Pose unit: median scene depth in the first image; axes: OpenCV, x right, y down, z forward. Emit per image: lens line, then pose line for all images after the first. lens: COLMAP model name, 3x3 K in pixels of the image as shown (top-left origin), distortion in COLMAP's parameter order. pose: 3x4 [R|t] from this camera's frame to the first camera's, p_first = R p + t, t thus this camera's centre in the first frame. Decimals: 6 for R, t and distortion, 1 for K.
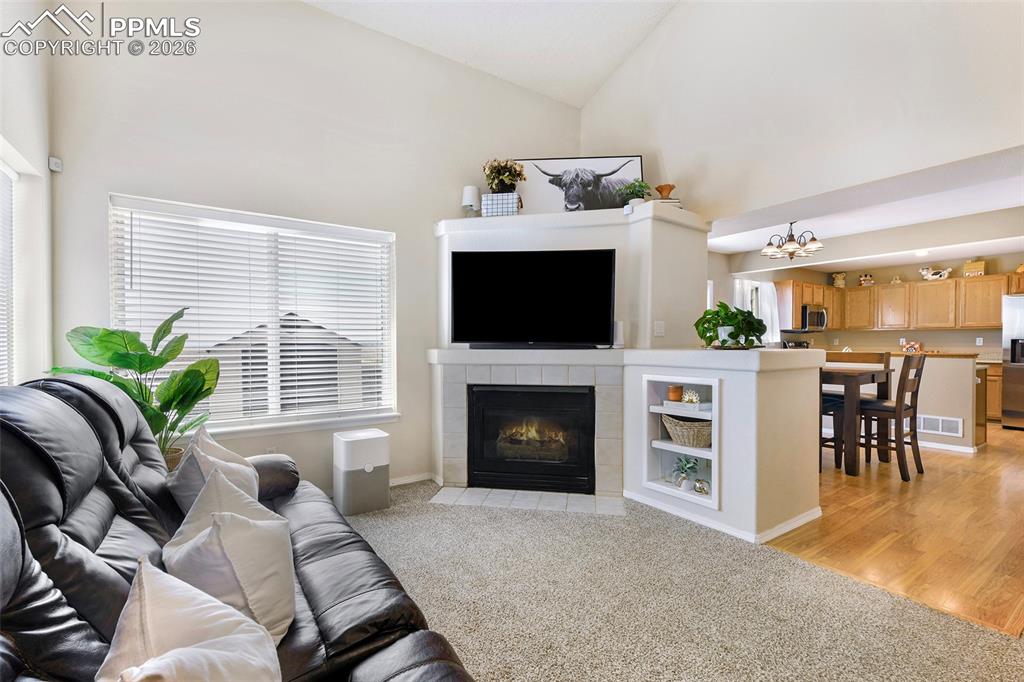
lens RADIAL K [[449.5, 0, 510.2], [0, 449.5, 348.8], [0, 0, 1]] dist [-0.000015, -0.000398]
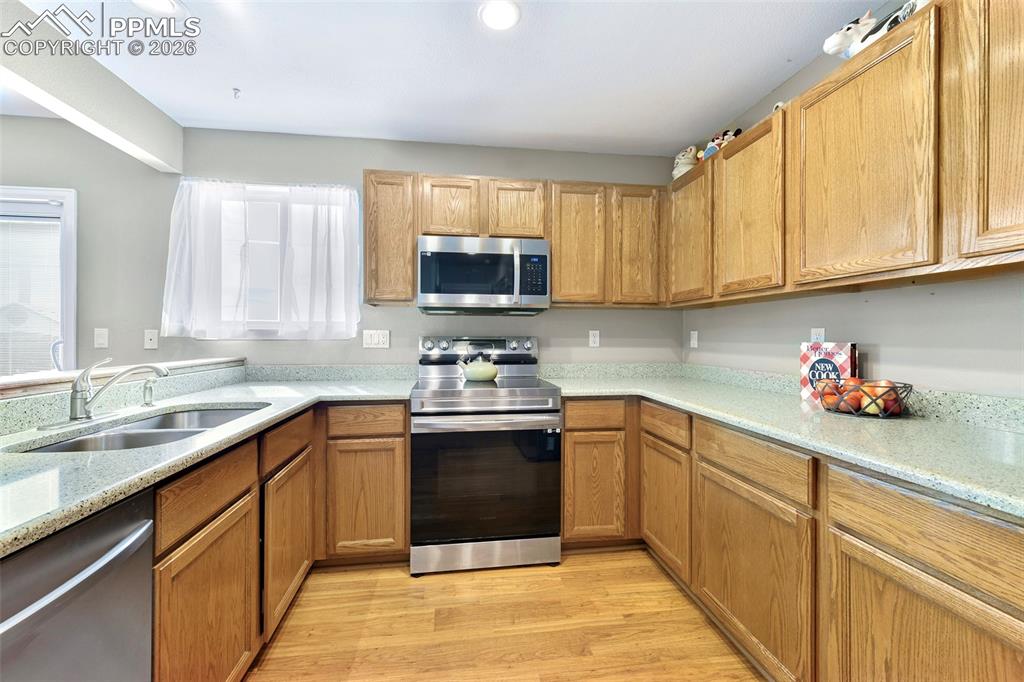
lens RADIAL K [[414.7, 0, 505.9], [0, 414.7, 339.7], [0, 0, 1]] dist [0.002202, 0.000001]
pose [[0.897367, 0.008161, -0.441210, 0.898008], [-0.012118, 0.999908, -0.006152, -0.013647], [0.441119, 0.010868, 0.897383, 0.762840]]
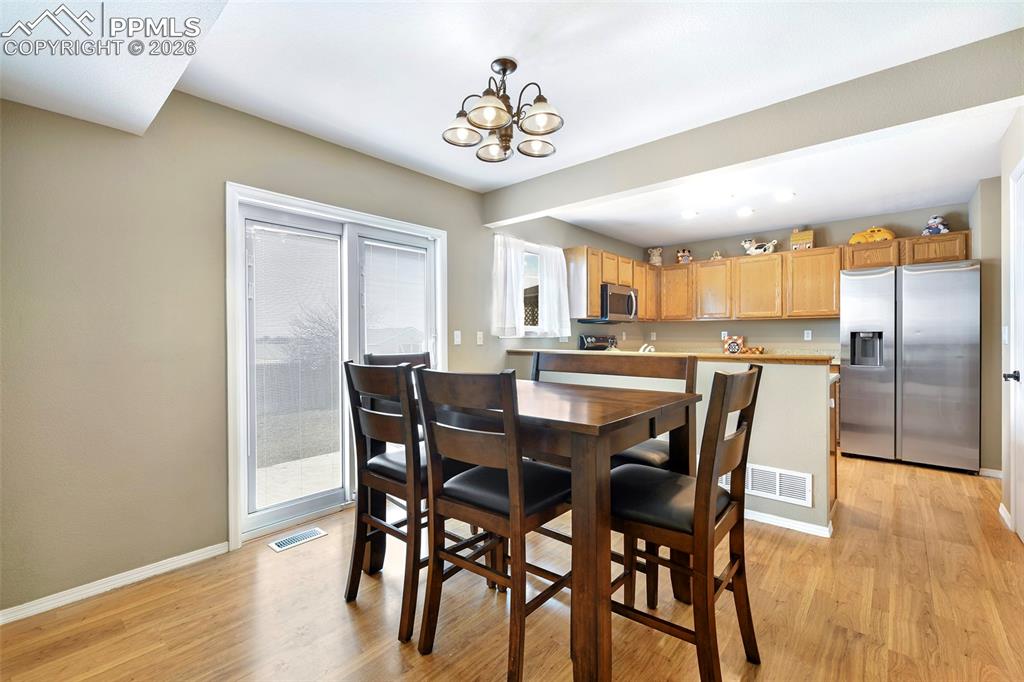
lens RADIAL K [[437.1, 0, 512.0], [0, 437.1, 341.0], [0, 0, 1]] dist [-0.000631, -0.000200]
pose [[0.967155, -0.004713, 0.254143, 0.357659], [0.006252, 0.999967, -0.005249, -0.005749], [-0.254110, 0.006666, 0.967152, 0.397874]]
